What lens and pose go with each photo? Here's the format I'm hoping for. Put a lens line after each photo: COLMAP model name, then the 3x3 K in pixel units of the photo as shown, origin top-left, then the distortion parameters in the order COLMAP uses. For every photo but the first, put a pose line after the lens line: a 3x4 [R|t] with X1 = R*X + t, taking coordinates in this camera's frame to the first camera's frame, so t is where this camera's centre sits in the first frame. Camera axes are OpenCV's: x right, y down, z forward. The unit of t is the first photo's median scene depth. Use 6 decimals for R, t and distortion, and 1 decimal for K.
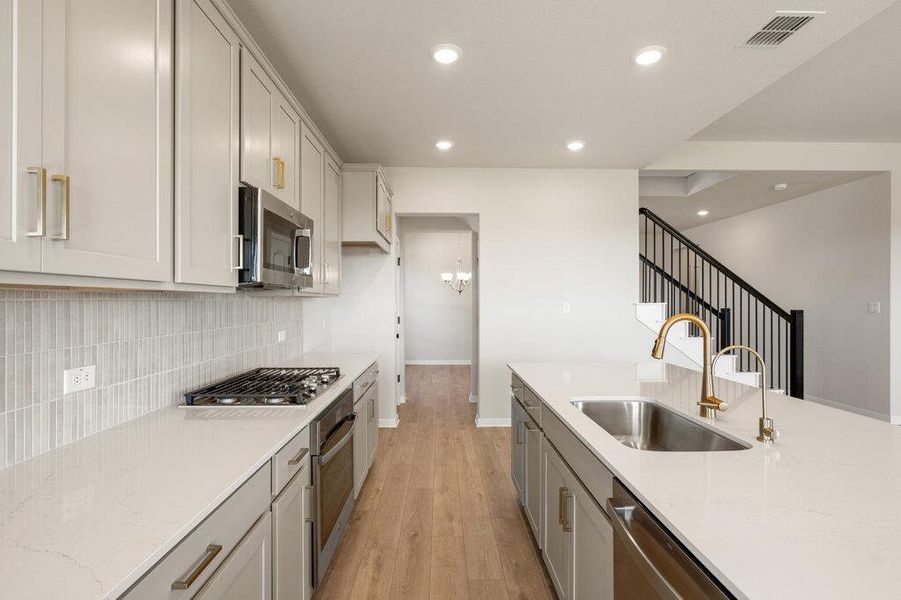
lens RADIAL K [[437.6, 0, 450.5], [0, 437.6, 300.0], [0, 0, 1]] dist [0.000113, -0.000180]
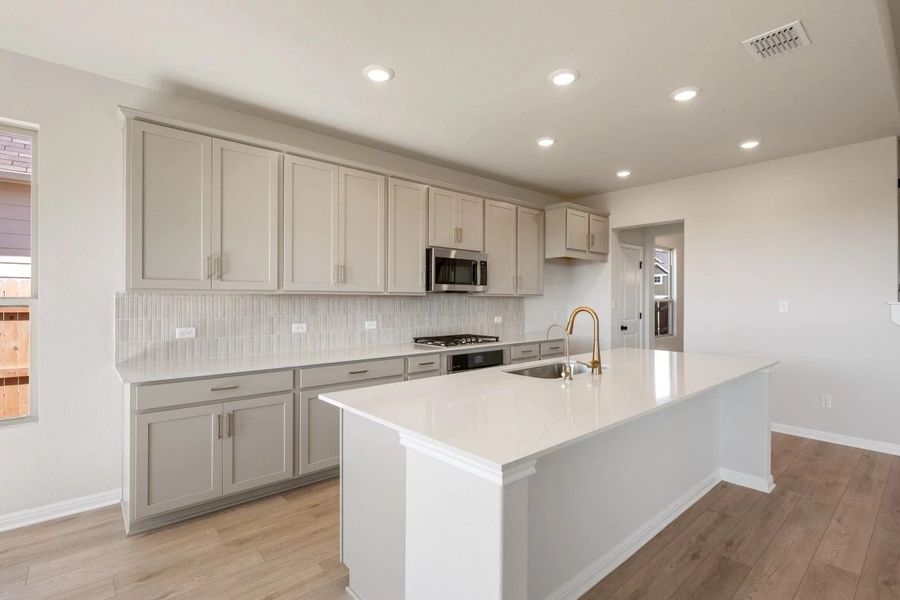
lens RADIAL K [[426.8, 0, 450.0], [0, 426.8, 300.0], [0, 0, 1]] dist [-0.000385, -0.000325]
pose [[0.638669, 0.002477, -0.769478, 0.578817], [-0.000233, 0.999995, 0.003025, 0.000812], [0.769482, -0.001752, 0.638666, -0.146420]]
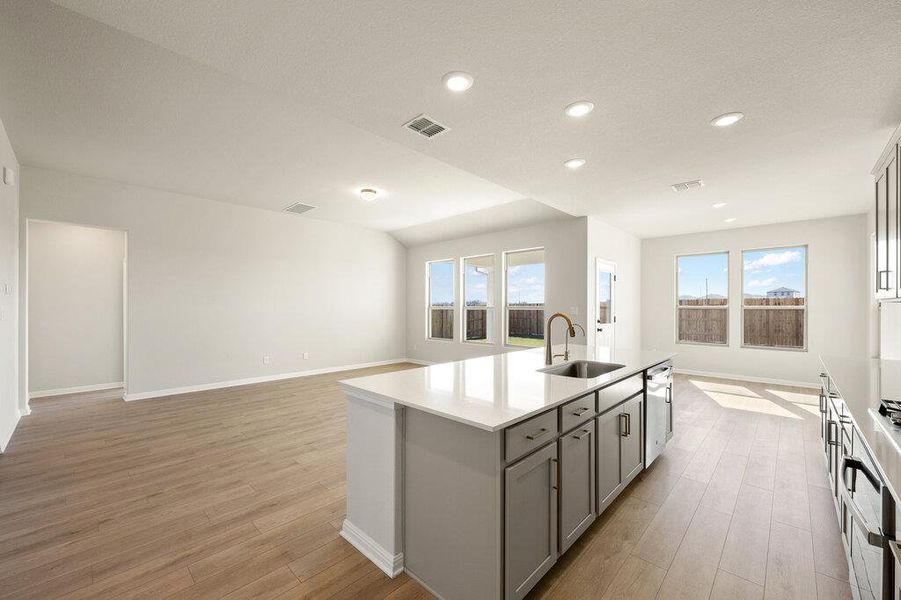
lens RADIAL K [[350.9, 0, 452.0], [0, 350.9, 304.5], [0, 0, 1]] dist [-0.000223, -0.000037]
pose [[-0.720966, 0.004550, 0.692956, -0.087377], [-0.001696, 0.999964, -0.008331, 0.003786], [-0.692969, -0.007182, -0.720932, 1.003364]]
